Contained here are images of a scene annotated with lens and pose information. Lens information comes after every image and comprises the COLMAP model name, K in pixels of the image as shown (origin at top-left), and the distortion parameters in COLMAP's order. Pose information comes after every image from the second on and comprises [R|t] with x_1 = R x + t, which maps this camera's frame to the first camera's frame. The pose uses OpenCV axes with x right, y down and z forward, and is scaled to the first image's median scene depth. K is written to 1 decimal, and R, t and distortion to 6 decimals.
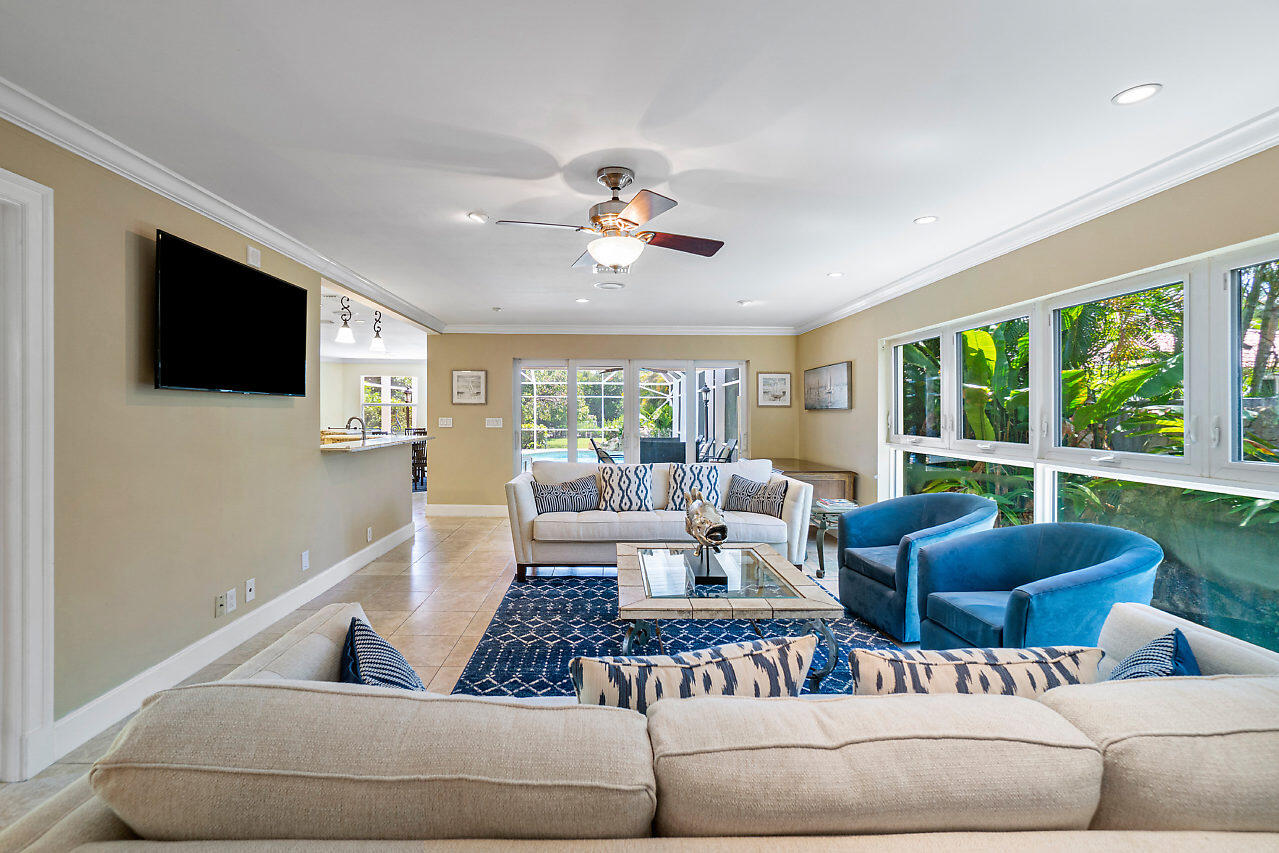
lens RADIAL K [[569.2, 0, 632.9], [0, 569.2, 413.0], [0, 0, 1]] dist [-0.038570, 0.016061]
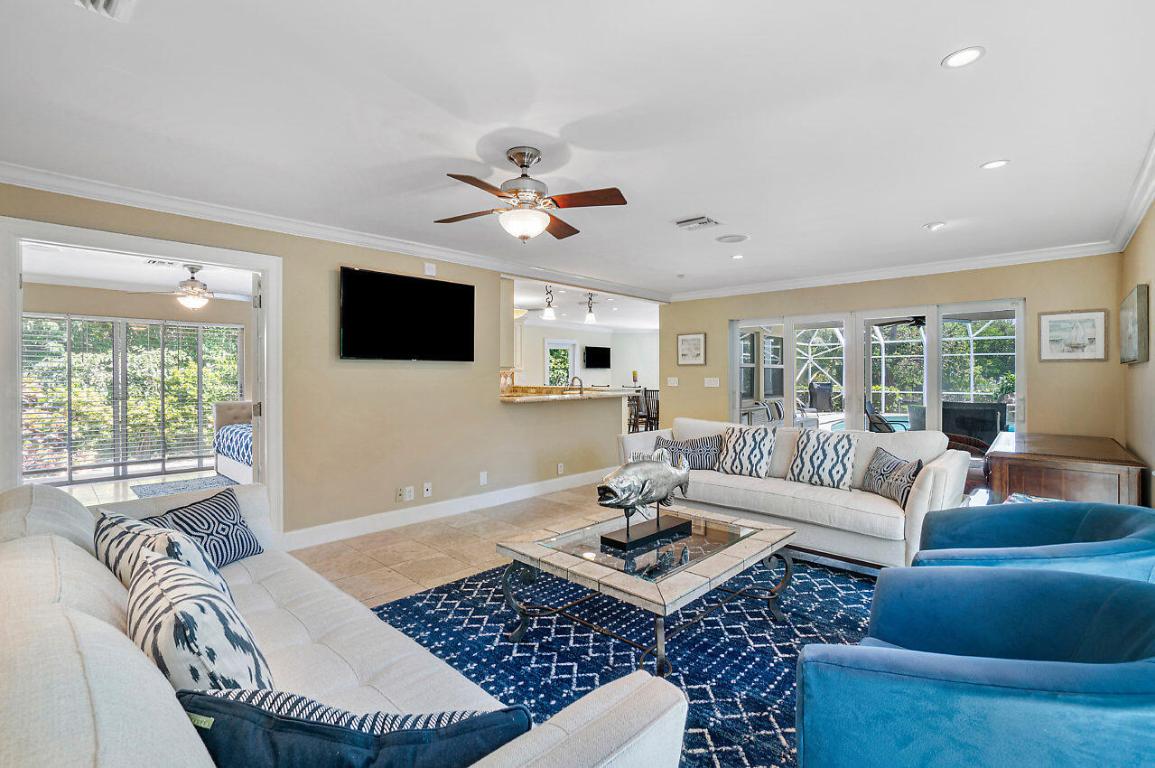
lens RADIAL K [[535.2, 0, 581.6], [0, 535.2, 377.2], [0, 0, 1]] dist [-0.042408, 0.015912]
pose [[0.703887, -0.002578, -0.710308, 0.534475], [0.005254, 0.999985, 0.001577, 0.009000], [0.710293, -0.004842, 0.703890, 0.237323]]
